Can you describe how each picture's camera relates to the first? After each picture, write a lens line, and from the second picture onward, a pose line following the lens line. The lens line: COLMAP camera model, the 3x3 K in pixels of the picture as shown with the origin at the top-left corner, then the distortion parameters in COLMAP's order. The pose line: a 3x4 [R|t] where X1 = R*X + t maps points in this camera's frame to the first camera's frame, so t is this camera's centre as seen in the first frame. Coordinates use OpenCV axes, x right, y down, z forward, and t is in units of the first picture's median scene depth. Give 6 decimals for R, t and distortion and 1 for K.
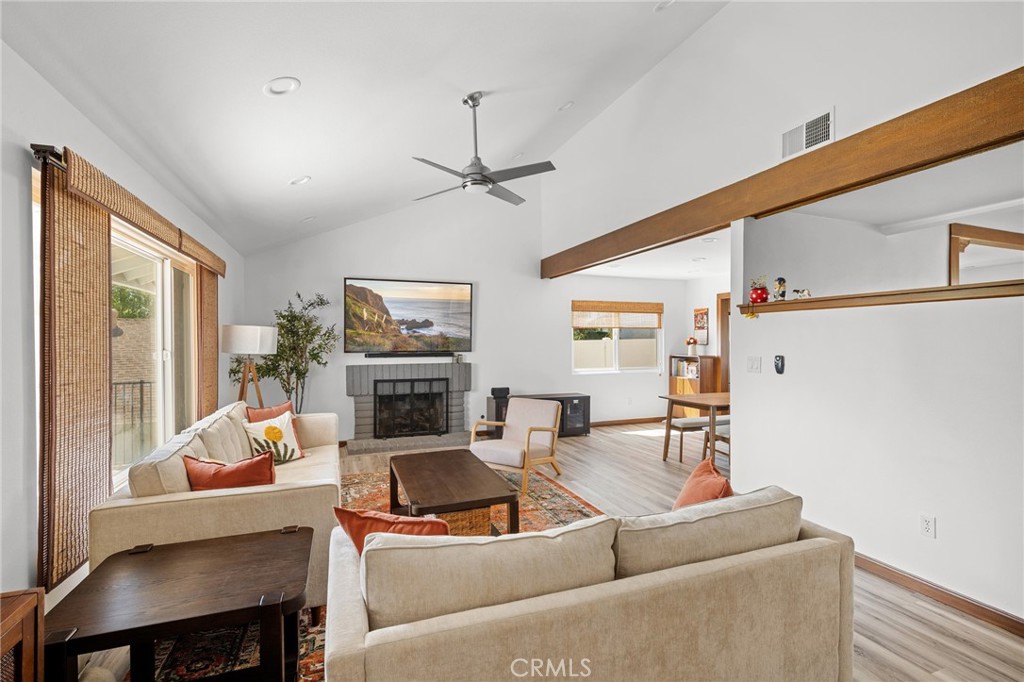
lens RADIAL K [[465.6, 0, 511.2], [0, 465.6, 341.4], [0, 0, 1]] dist [0.003621, 0.000365]
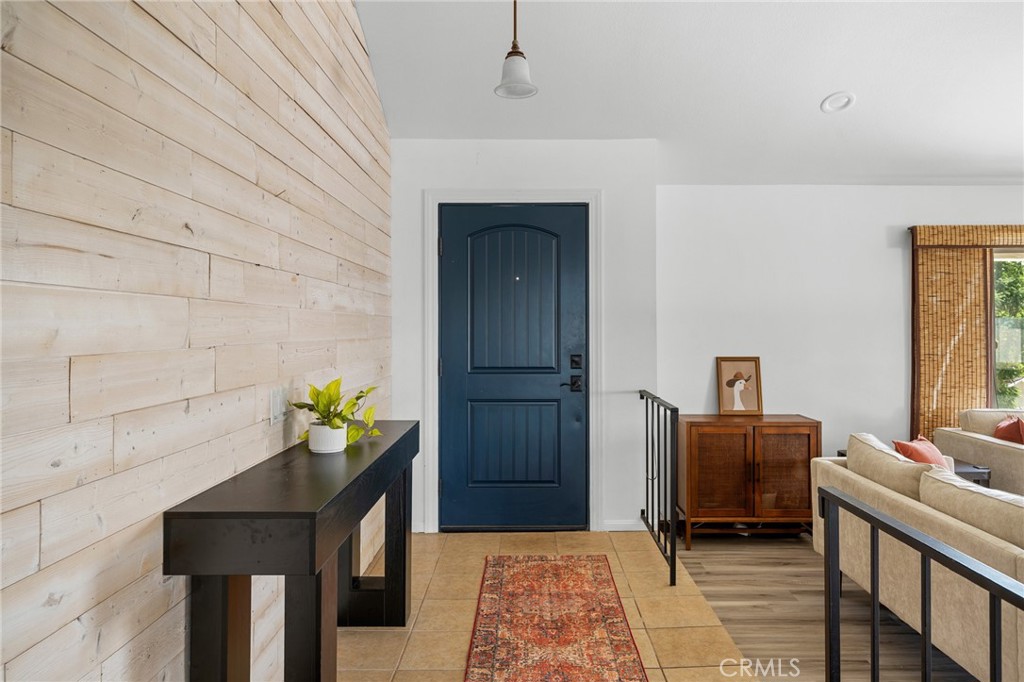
lens RADIAL K [[672.5, 0, 515.8], [0, 672.5, 321.1], [0, 0, 1]] dist [-0.019925, -0.001293]
pose [[-0.371079, -0.004349, -0.928591, 0.545989], [0.004607, 0.999968, -0.006524, -0.006829], [0.928590, -0.006699, -0.371047, 0.133089]]
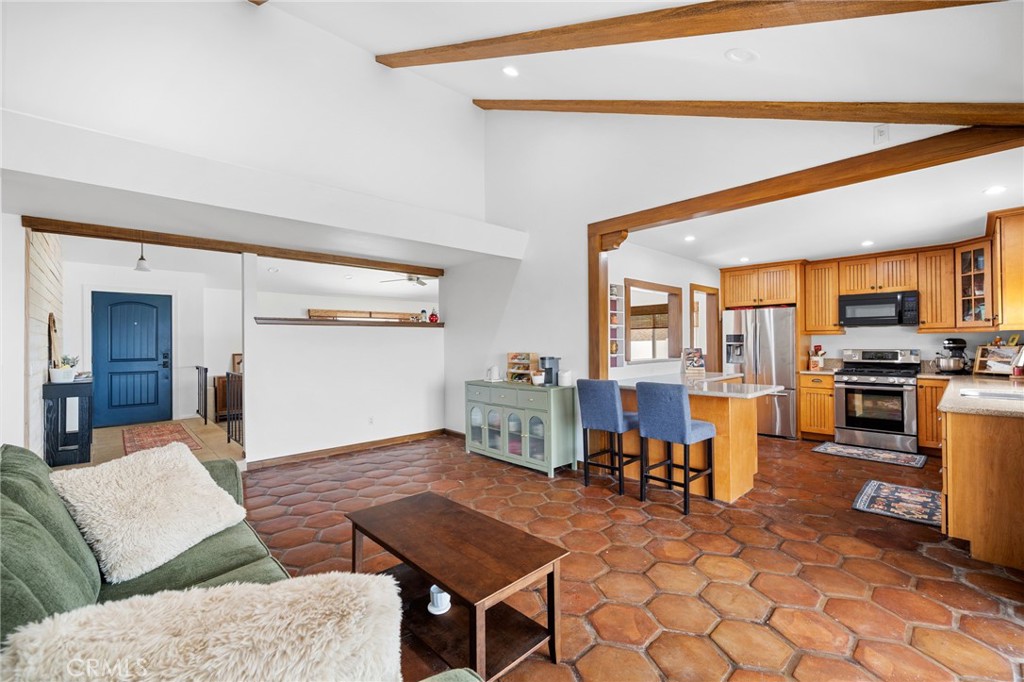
lens RADIAL K [[429.3, 0, 514.3], [0, 429.3, 340.9], [0, 0, 1]] dist [-0.003436, 0.000754]
pose [[0.382623, -0.005564, -0.923888, 1.242470], [0.009061, 0.999956, -0.002270, 0.000472], [0.923860, -0.007503, 0.382657, 0.340480]]
